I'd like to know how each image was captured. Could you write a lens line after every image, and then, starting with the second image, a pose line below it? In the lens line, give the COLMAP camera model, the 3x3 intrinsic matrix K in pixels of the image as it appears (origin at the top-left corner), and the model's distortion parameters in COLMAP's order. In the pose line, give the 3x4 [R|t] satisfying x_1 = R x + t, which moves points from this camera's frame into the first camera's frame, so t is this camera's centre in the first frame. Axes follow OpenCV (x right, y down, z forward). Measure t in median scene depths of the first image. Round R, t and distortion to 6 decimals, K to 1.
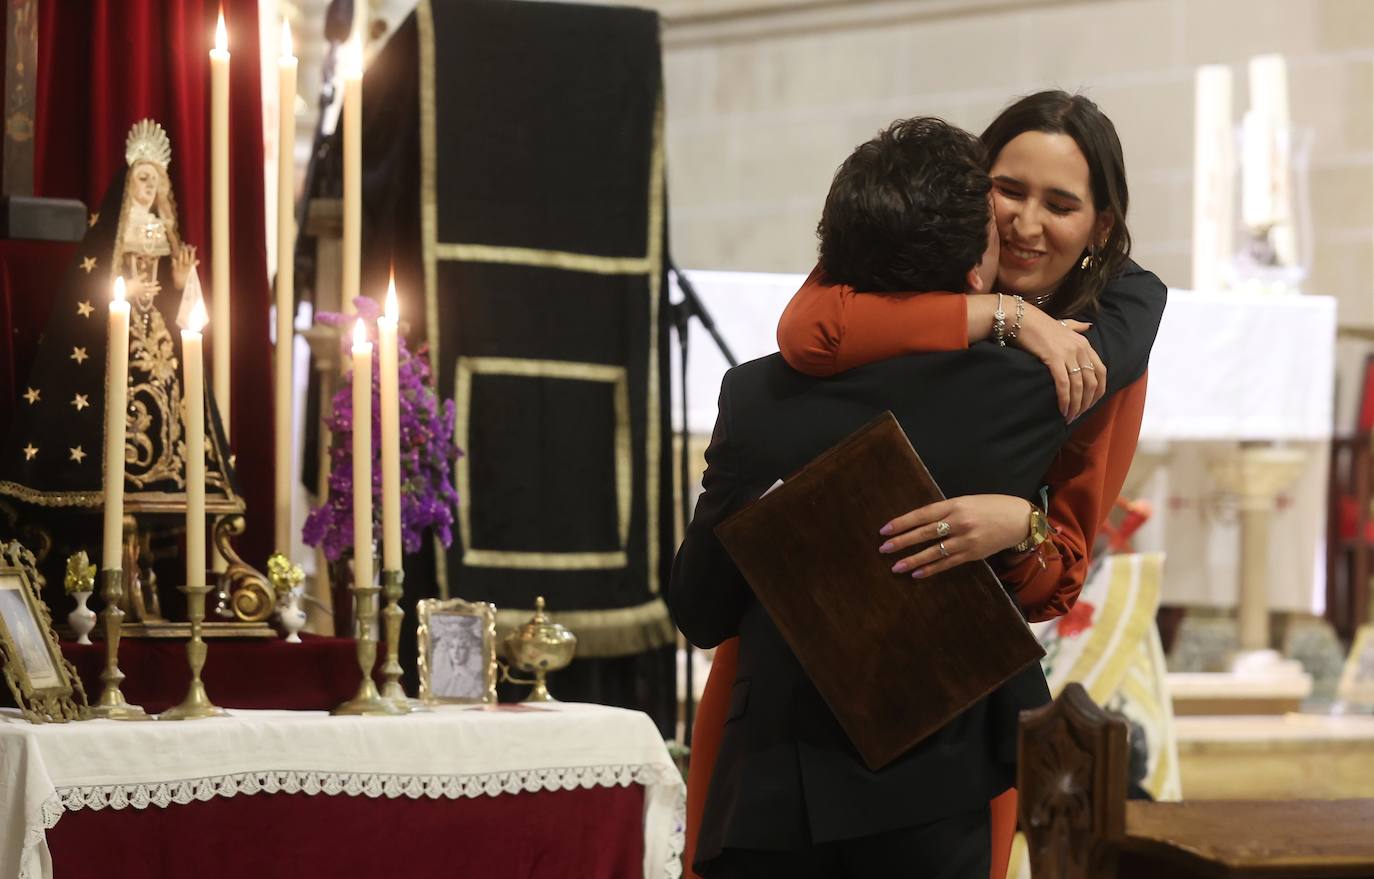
lens RADIAL K [[5473.4, 0, 729.2], [0, 5473.4, 370.1], [0, 0, 1]] dist [0.134469, 0.000000]
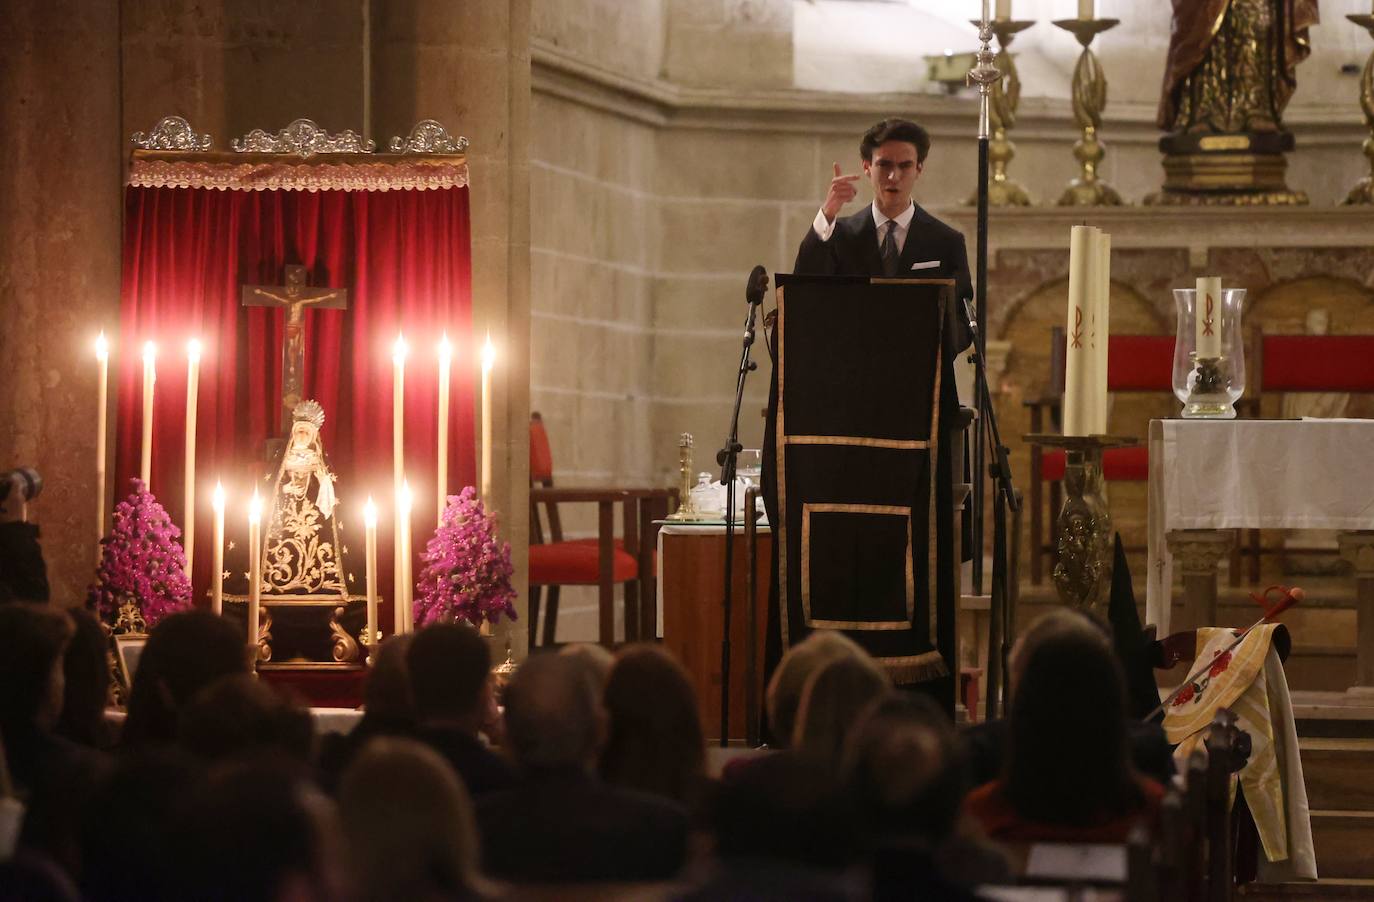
lens RADIAL K [[7836.5, 0, 719.9], [0, 7836.5, 448.3], [0, 0, 1]] dist [1.720443, 0.000000]
pose [[0.783125, -0.008093, -0.621811, 1.720691], [0.021459, 0.999671, 0.014016, -0.064297], [0.621493, -0.024320, 0.783042, -1.069615]]
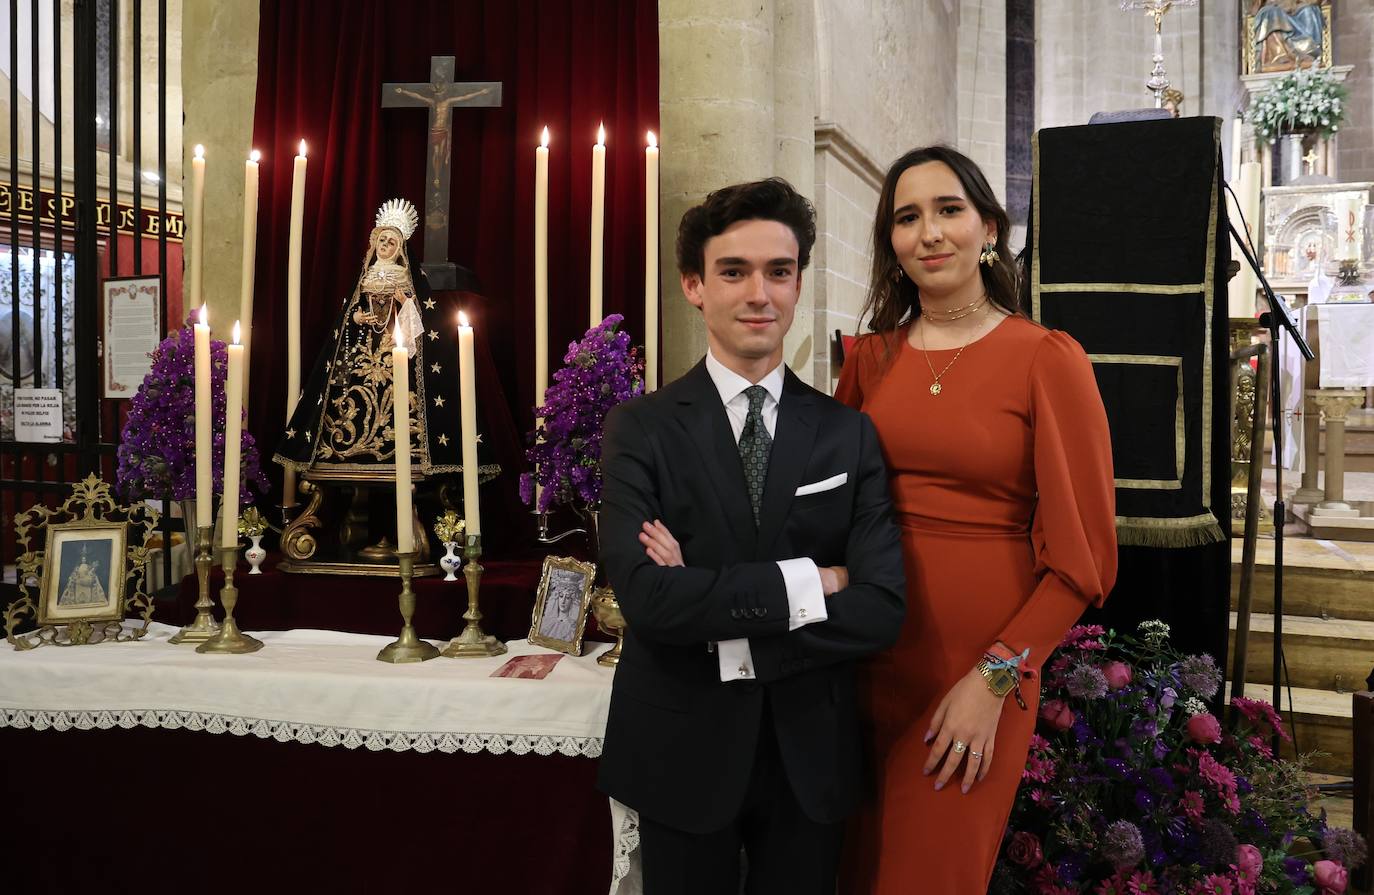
lens RADIAL K [[1005.3, 0, 716.6], [0, 1005.3, 412.4], [0, 0, 1]] dist [-0.071388, 0.031606]
pose [[0.599572, 0.012652, -0.800221, 0.150550], [0.024374, 0.999123, 0.034060, 0.002875], [0.799950, -0.039926, 0.598737, 0.909406]]
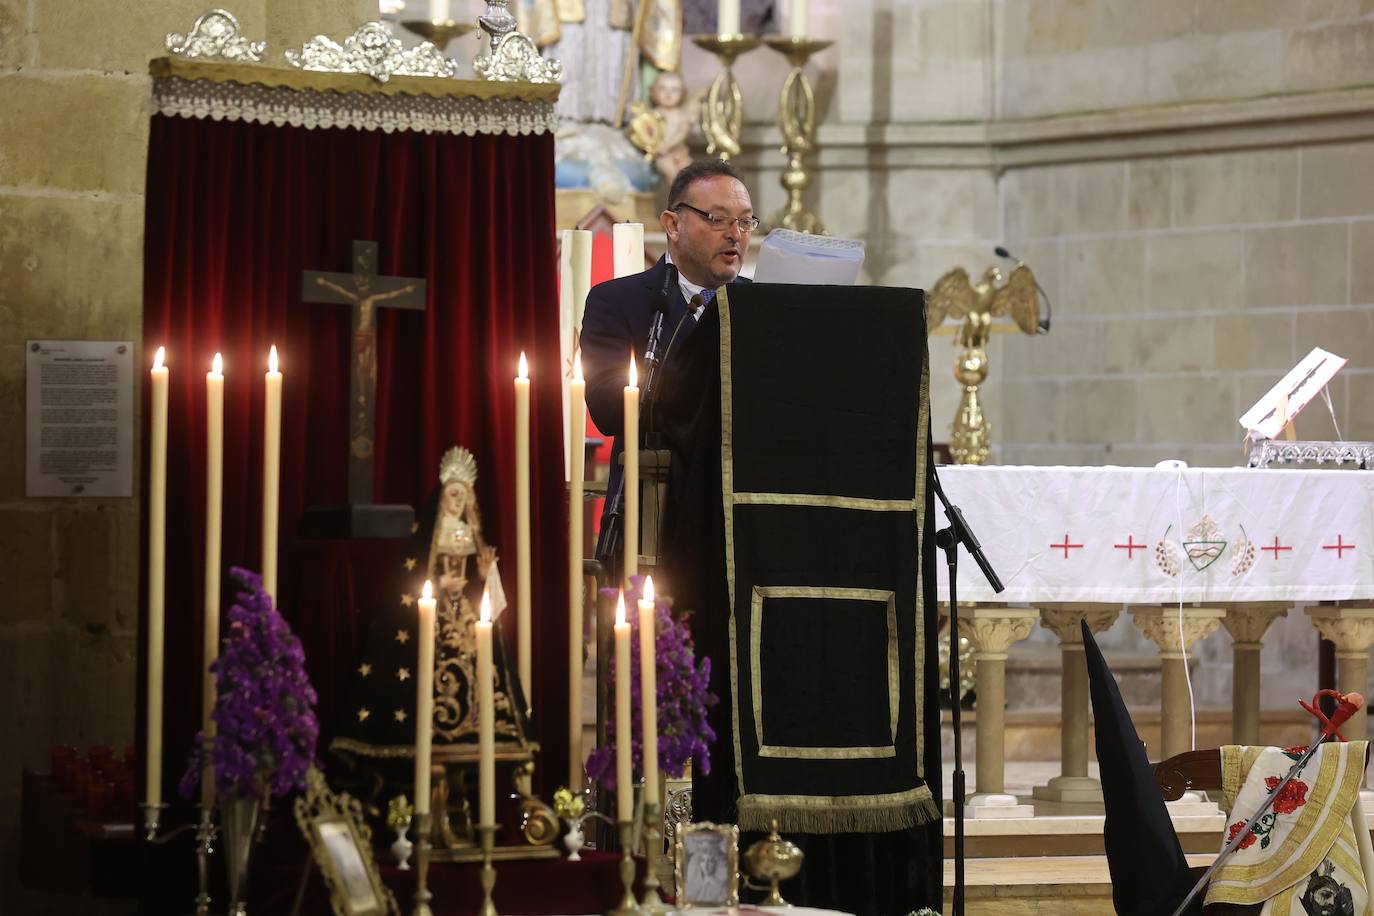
lens RADIAL K [[5712.5, 0, 686.5], [0, 5712.5, 467.4], [0, 0, 1]] dist [0.594079, 0.000000]
pose [[0.993507, -0.002958, -0.113737, 0.096728], [0.006108, 0.999607, 0.027355, -0.076691], [0.113611, -0.027872, 0.993134, -0.306502]]
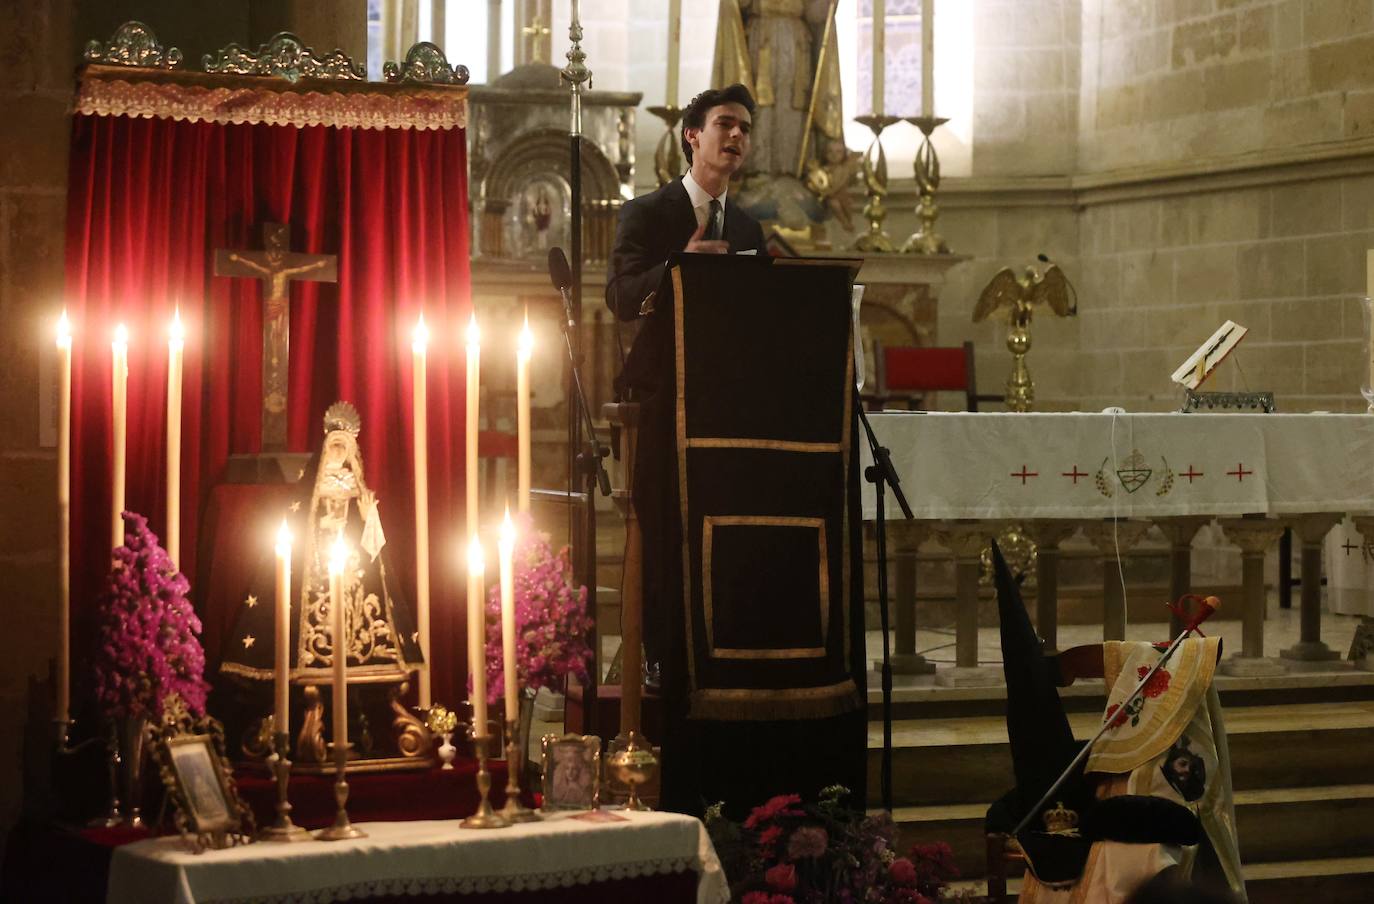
lens RADIAL K [[3252.4, 0, 699.2], [0, 3252.4, 441.6], [0, 0, 1]] dist [-0.234651, 0.000000]
pose [[0.976314, -0.009037, -0.216168, 0.166321], [0.017034, 0.999237, 0.035159, -0.063309], [0.215685, -0.038008, 0.975723, 0.198451]]
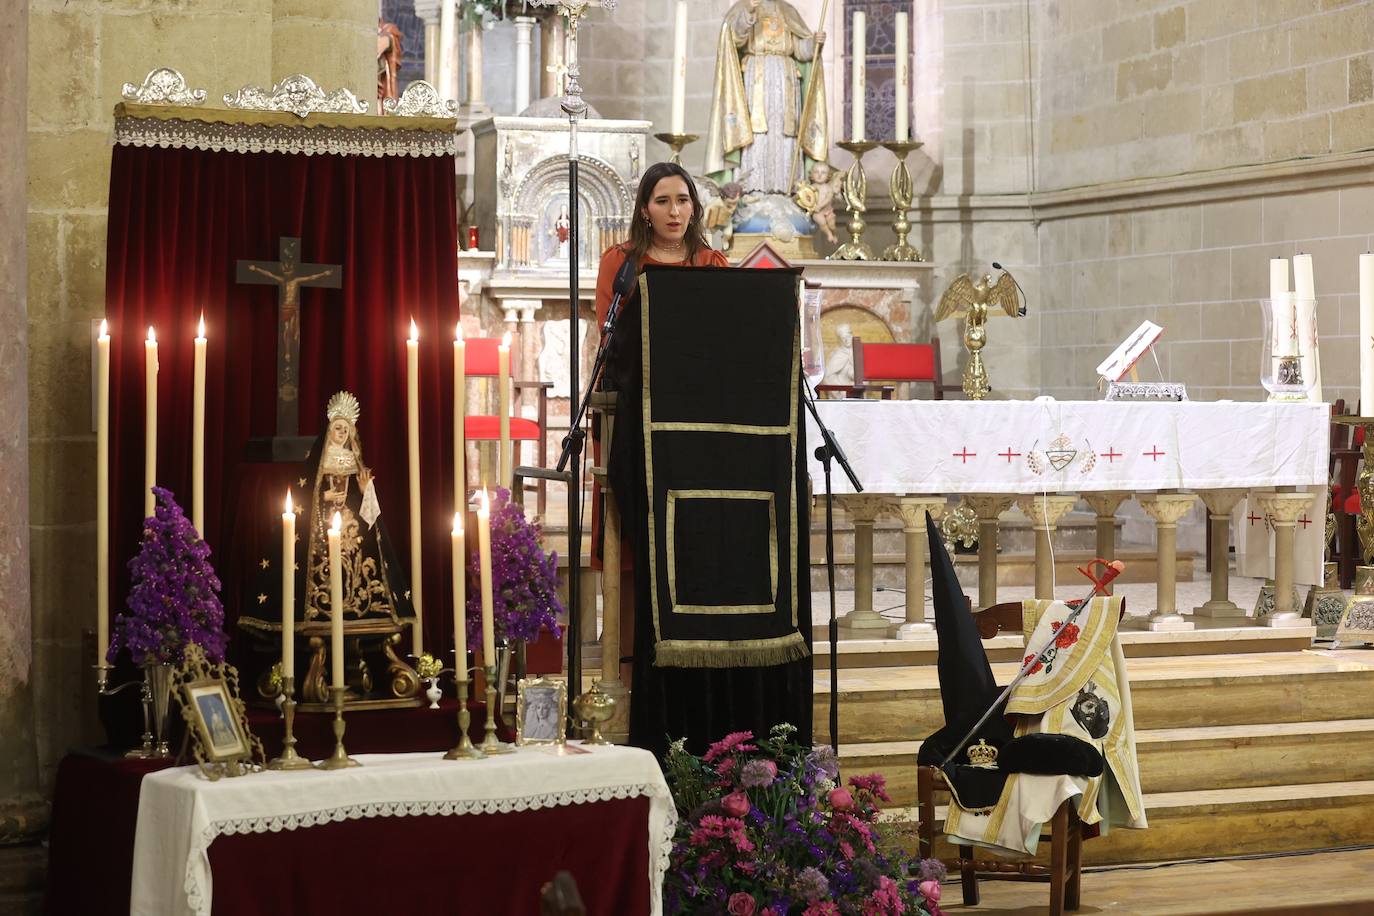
lens RADIAL K [[2864.0, 0, 679.2], [0, 2864.0, 499.6], [0, 0, 1]] dist [-0.292796, 0.000000]
pose [[0.972001, -0.003806, -0.234944, 0.193611], [0.018461, 0.998015, 0.060210, -0.063003], [0.234248, -0.062862, 0.970142, 0.189581]]
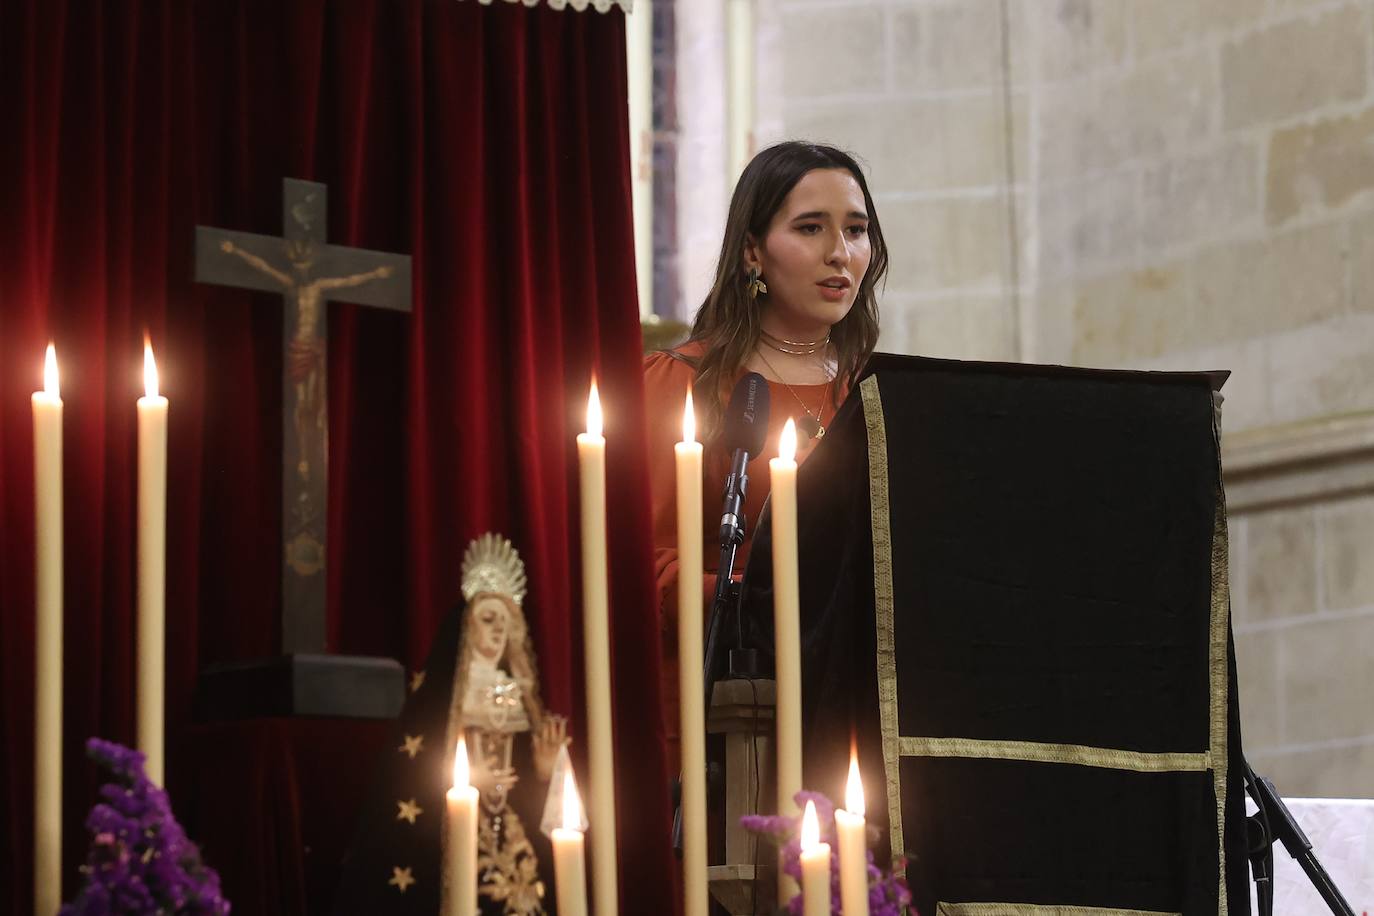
lens RADIAL K [[7745.7, 0, 685.8], [0, 7745.7, 459.4], [0, 0, 1]] dist [0.126733, 0.000000]
pose [[0.997131, -0.032466, -0.068377, -0.015655], [0.027118, 0.996605, -0.077742, 0.020786], [0.070669, 0.075664, 0.994626, 0.041111]]
